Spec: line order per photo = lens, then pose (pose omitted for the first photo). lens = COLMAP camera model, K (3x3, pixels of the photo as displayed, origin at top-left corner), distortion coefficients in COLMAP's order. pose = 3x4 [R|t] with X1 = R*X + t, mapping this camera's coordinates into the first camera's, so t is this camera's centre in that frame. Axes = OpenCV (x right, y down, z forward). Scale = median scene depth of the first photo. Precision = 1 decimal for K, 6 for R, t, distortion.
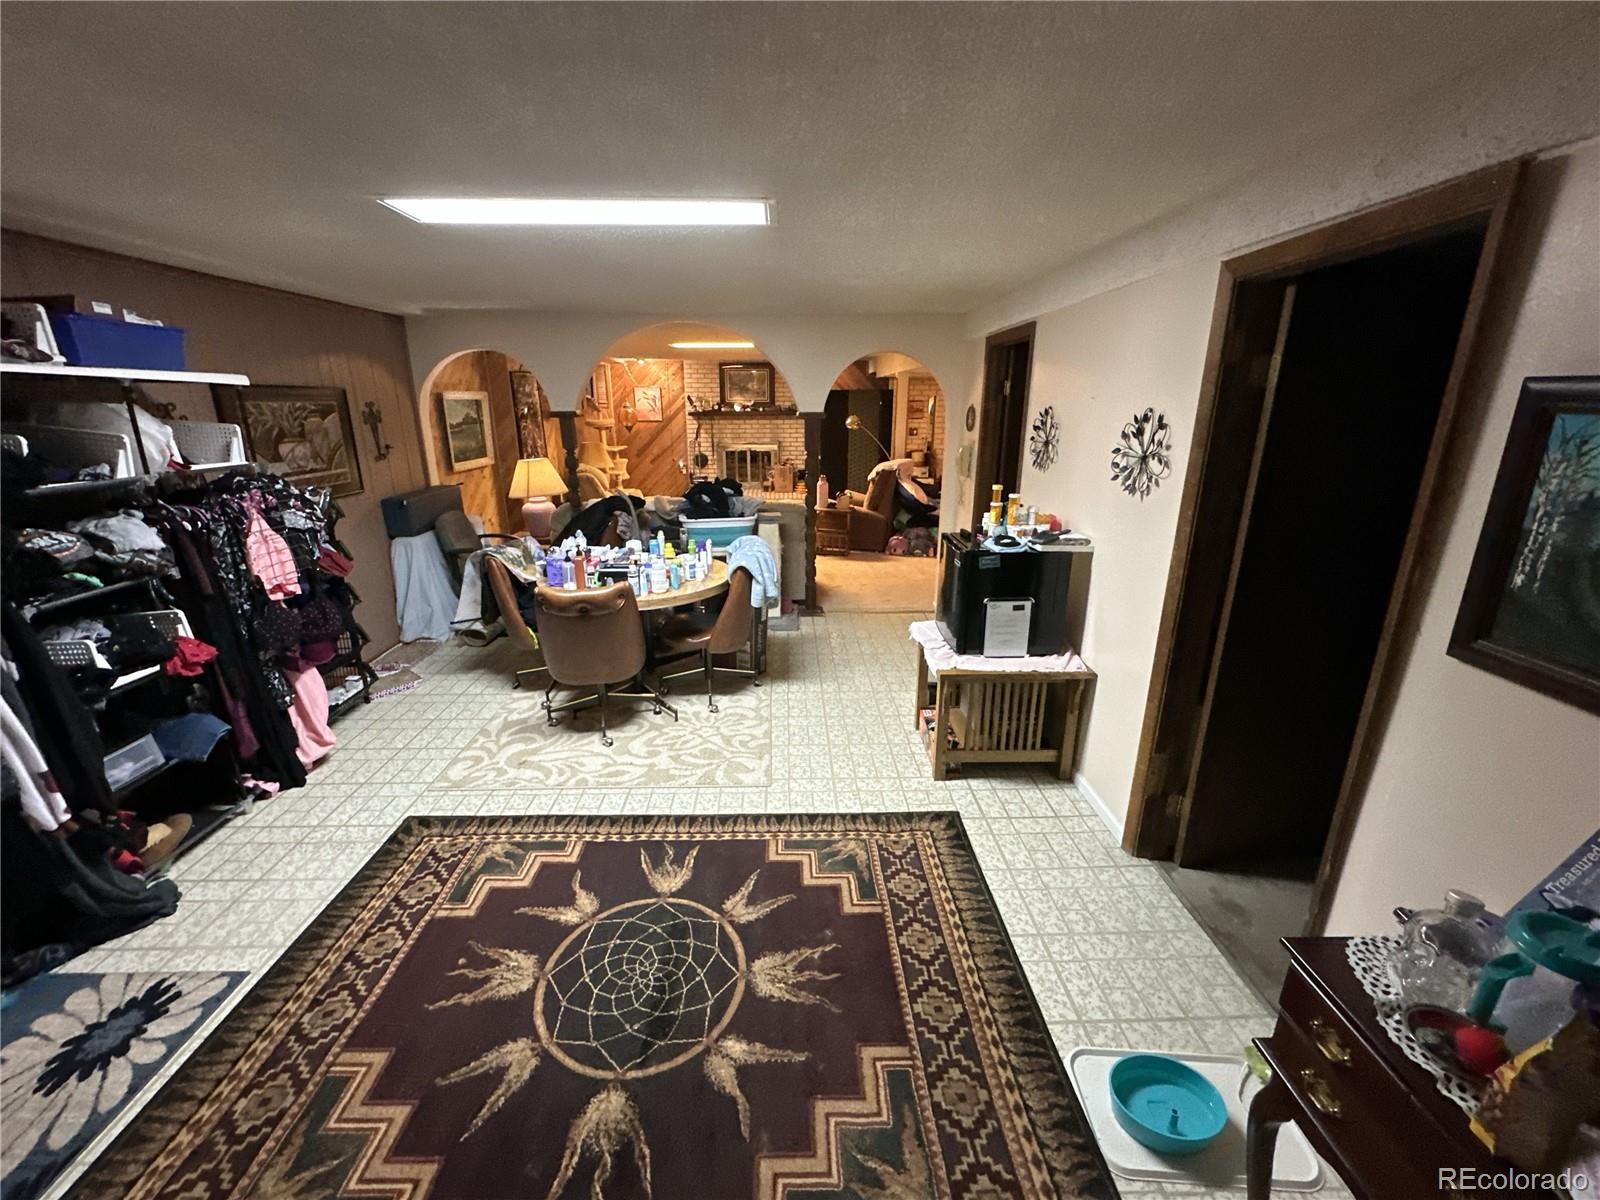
lens RADIAL K [[640.8, 0, 794.9], [0, 640.8, 600.3], [0, 0, 1]] dist [-0.001983, 0.000170]
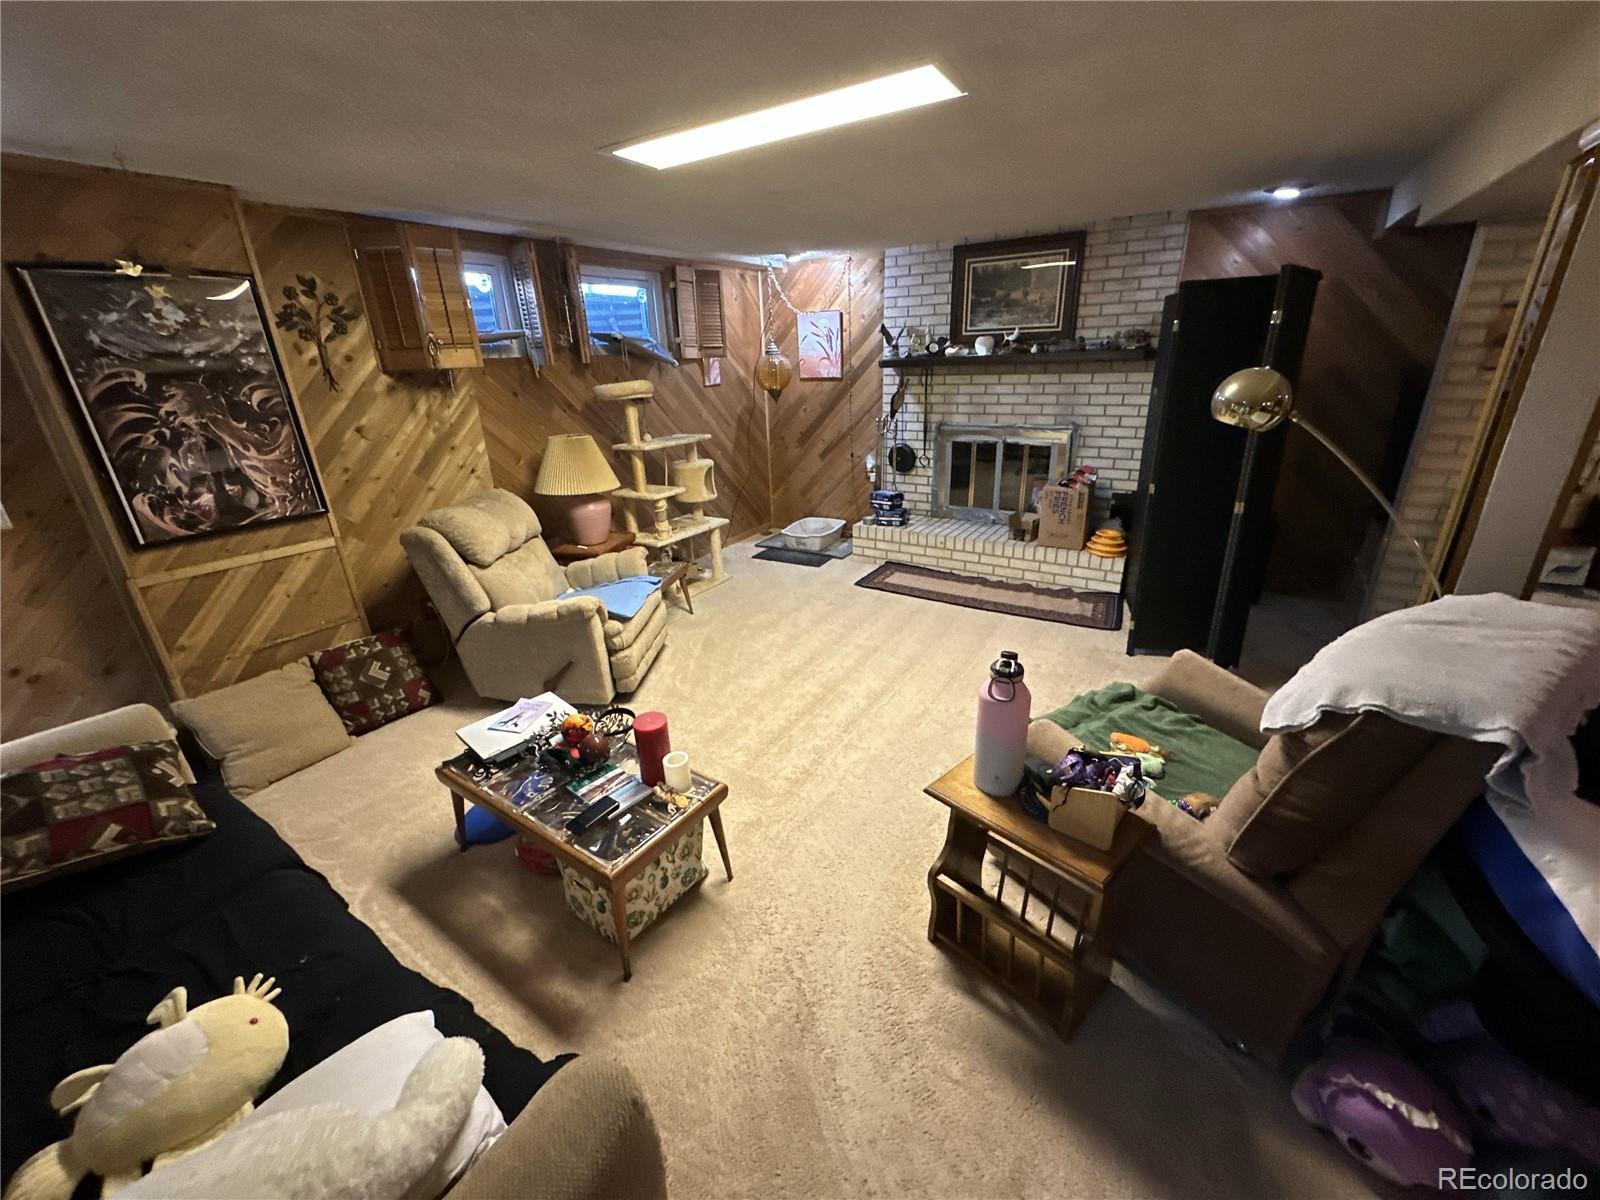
lens RADIAL K [[640.8, 0, 796.8], [0, 640.8, 598.6], [0, 0, 1]] dist [-0.001983, 0.000170]
pose [[0.835597, 0.170693, -0.522150, 0.073454], [-0.130942, 0.984992, 0.112452, -0.179773], [0.533509, -0.025594, 0.845407, 0.612616]]
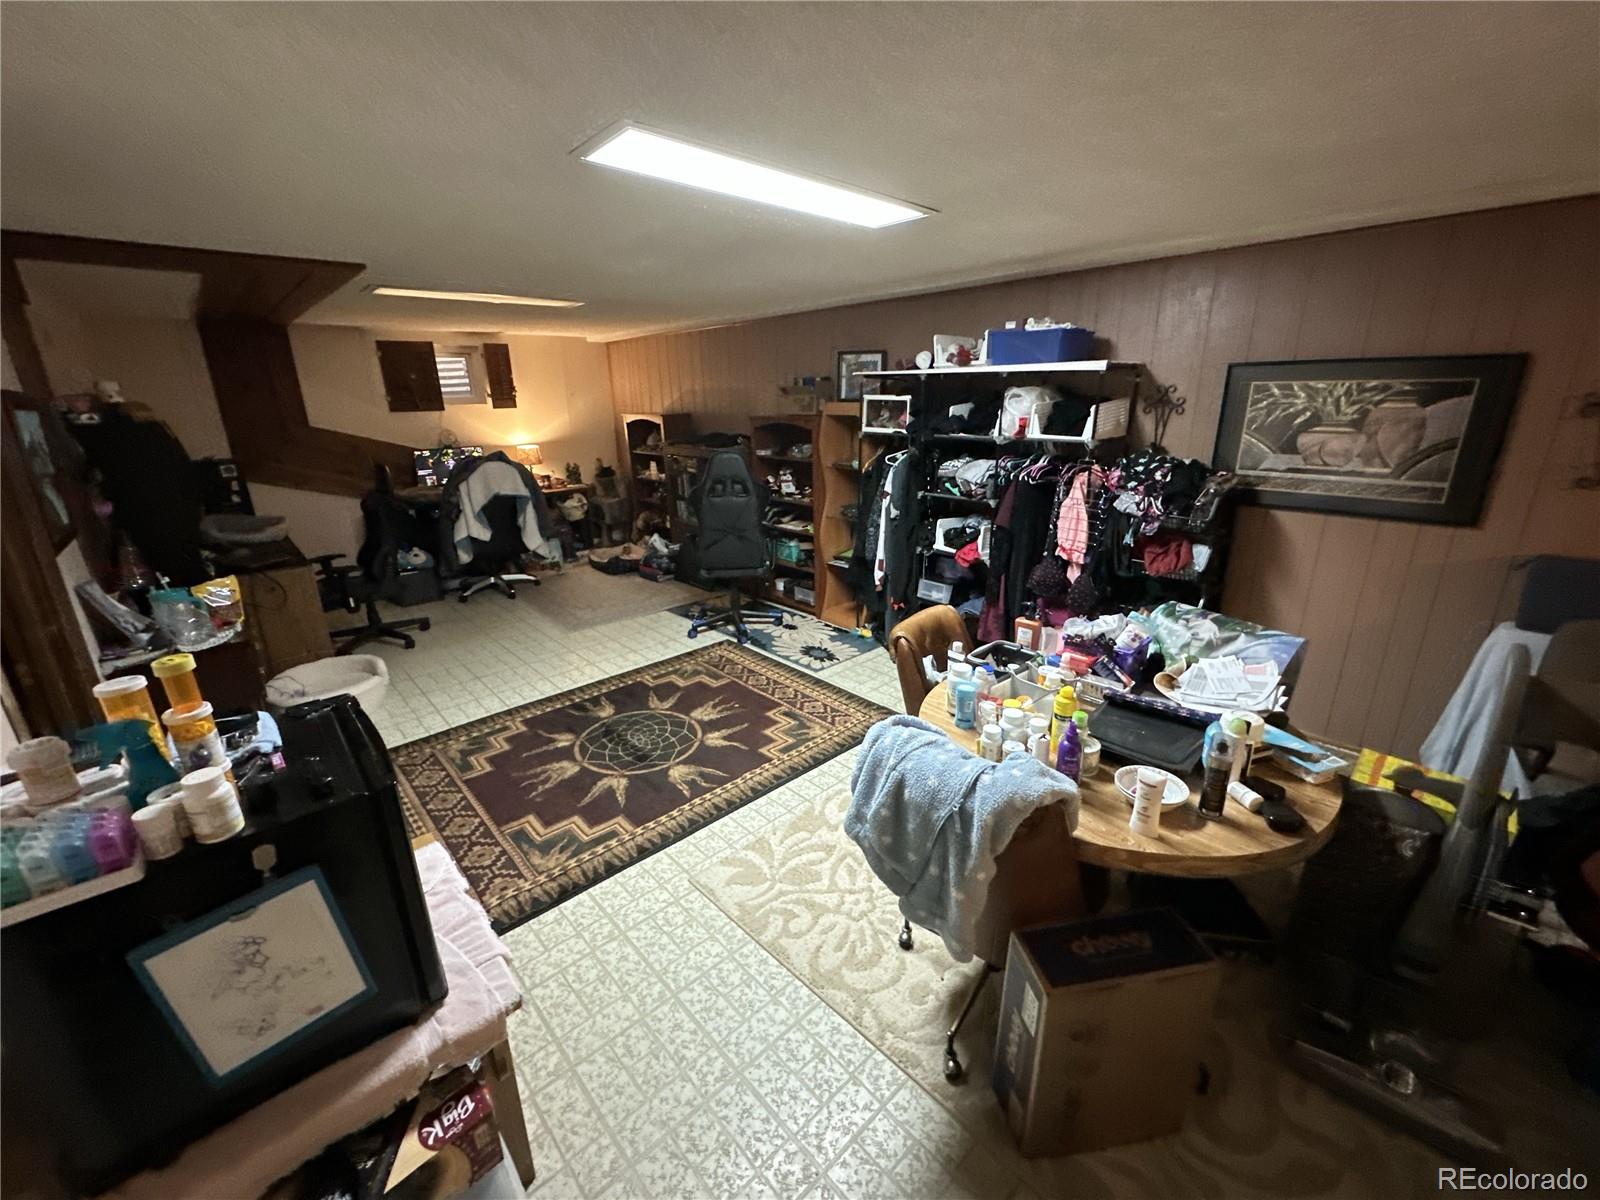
lens RADIAL K [[640.8, 0, 796.3], [0, 640.8, 597.1], [0, 0, 1]] dist [-0.001983, 0.000170]
pose [[-0.747500, 0.213166, -0.629129, 0.329780], [-0.180540, 0.846261, 0.501246, -0.490560], [0.639256, 0.488264, -0.594096, 1.600196]]
